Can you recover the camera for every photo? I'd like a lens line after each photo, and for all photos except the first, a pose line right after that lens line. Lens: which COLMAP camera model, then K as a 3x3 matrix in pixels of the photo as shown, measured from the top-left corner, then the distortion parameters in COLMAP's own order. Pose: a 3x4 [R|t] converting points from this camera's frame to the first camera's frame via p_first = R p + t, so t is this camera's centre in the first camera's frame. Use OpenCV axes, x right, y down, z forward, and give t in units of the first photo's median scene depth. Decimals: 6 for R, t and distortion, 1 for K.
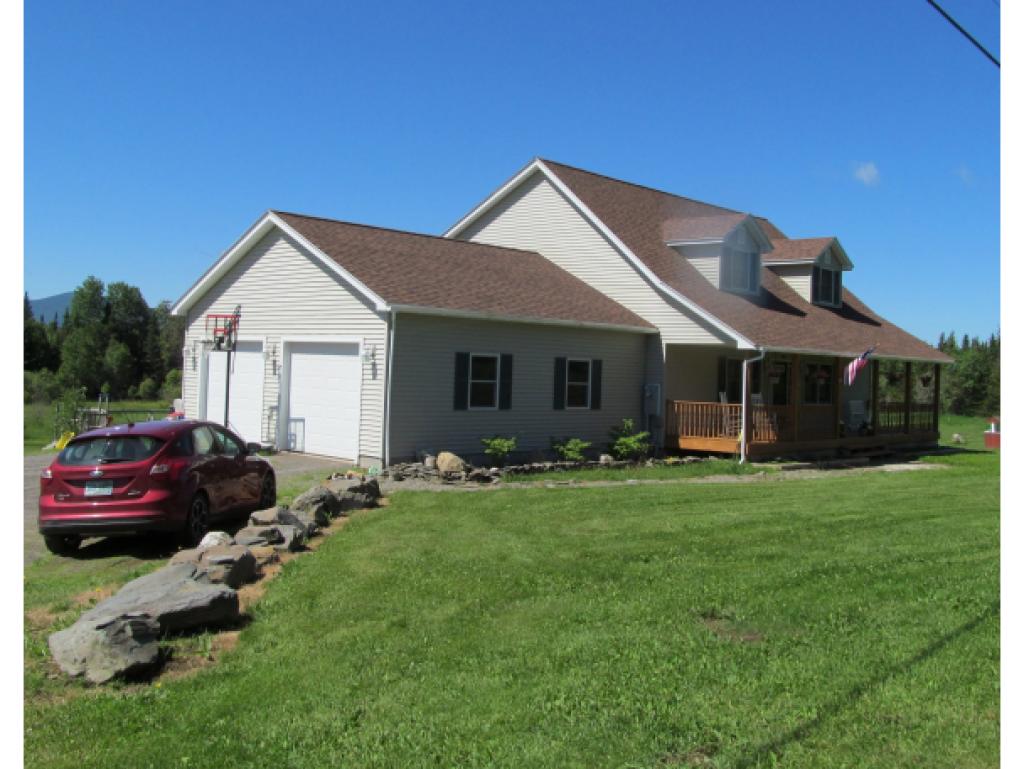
lens RADIAL K [[1018.8, 0, 511.4], [0, 1018.8, 335.4], [0, 0, 1]] dist [-0.101745, -0.000922]
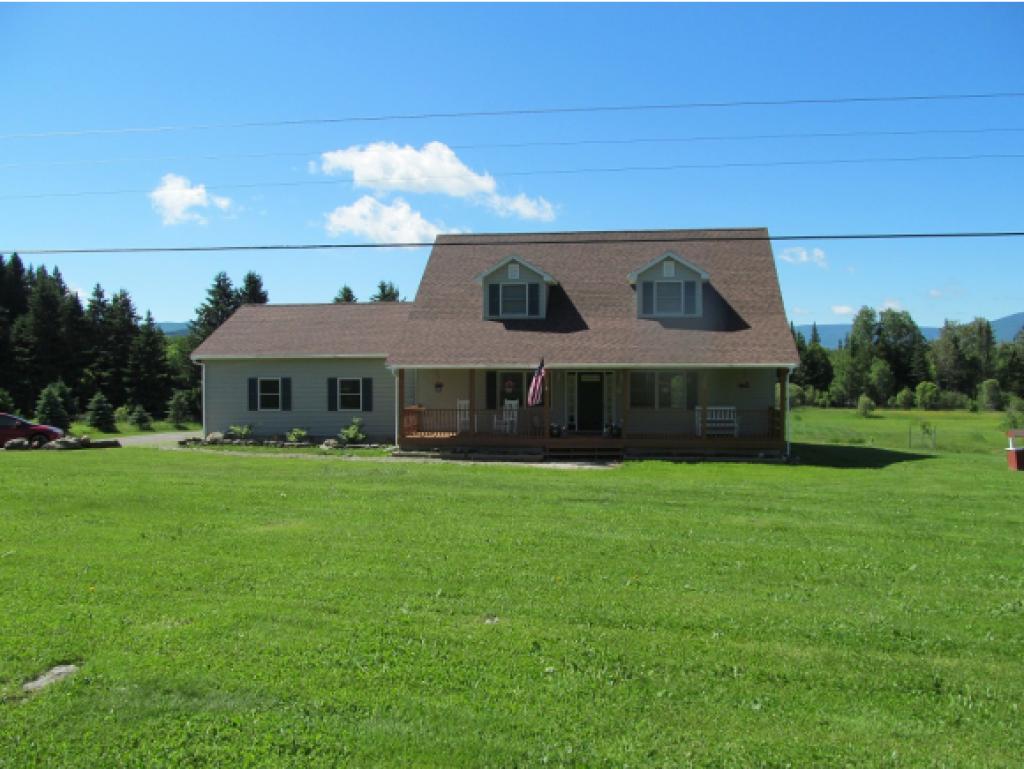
lens RADIAL K [[857.4, 0, 512.0], [0, 857.4, 384.5], [0, 0, 1]] dist [-0.068616, 0.001864]
pose [[0.559420, -0.022501, -0.828579, 1.280382], [0.051726, 0.998631, 0.007804, 0.035414], [0.827269, -0.047225, 0.559818, 0.480465]]
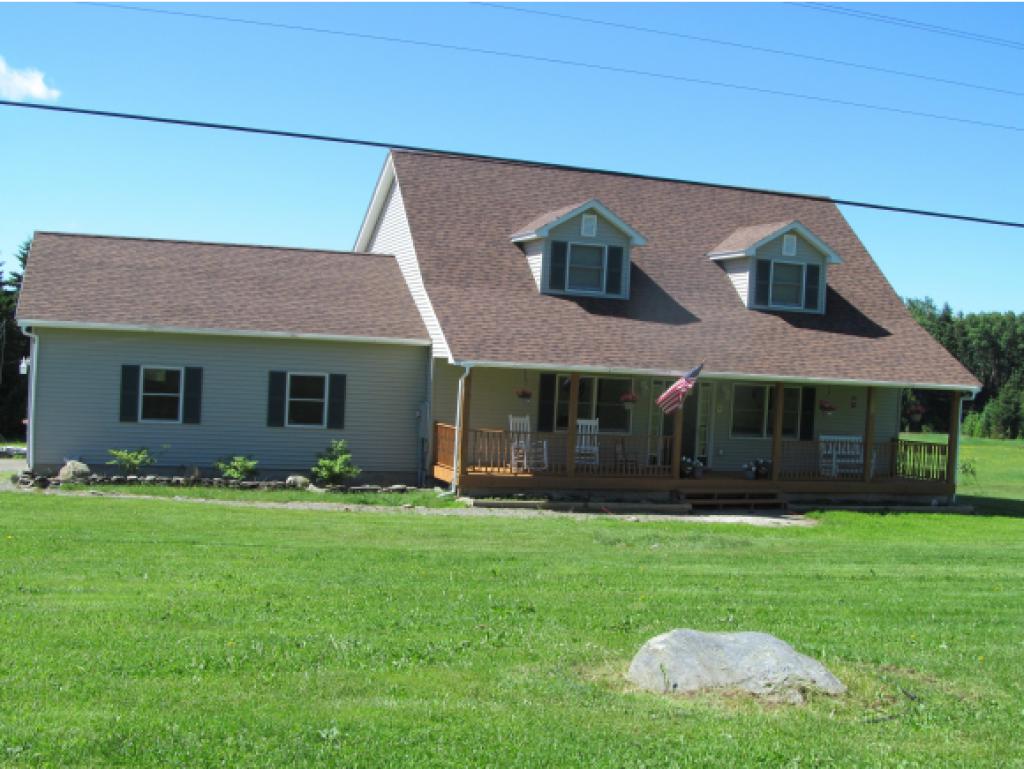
lens RADIAL K [[1268.9, 0, 512.0], [0, 1268.9, 384.5], [0, 0, 1]] dist [-0.138157, 0.000138]
pose [[0.875559, 0.016121, -0.482842, 0.789239], [-0.001386, 0.999523, 0.030857, -0.002489], [0.483109, -0.026348, 0.875163, 0.080929]]
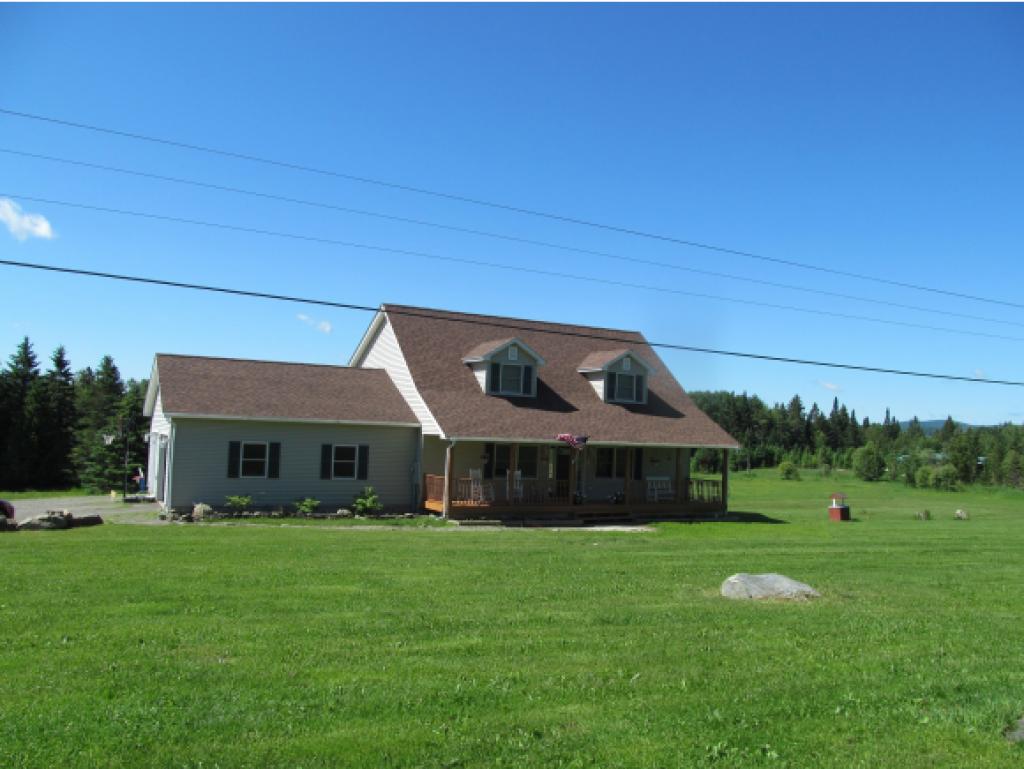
lens RADIAL K [[857.4, 0, 512.0], [0, 857.4, 384.5], [0, 0, 1]] dist [-0.068616, 0.001864]
pose [[0.944209, -0.018504, -0.328826, 0.712893], [0.007505, 0.999370, -0.034688, -0.020424], [0.329261, 0.030285, 0.943753, -0.104509]]
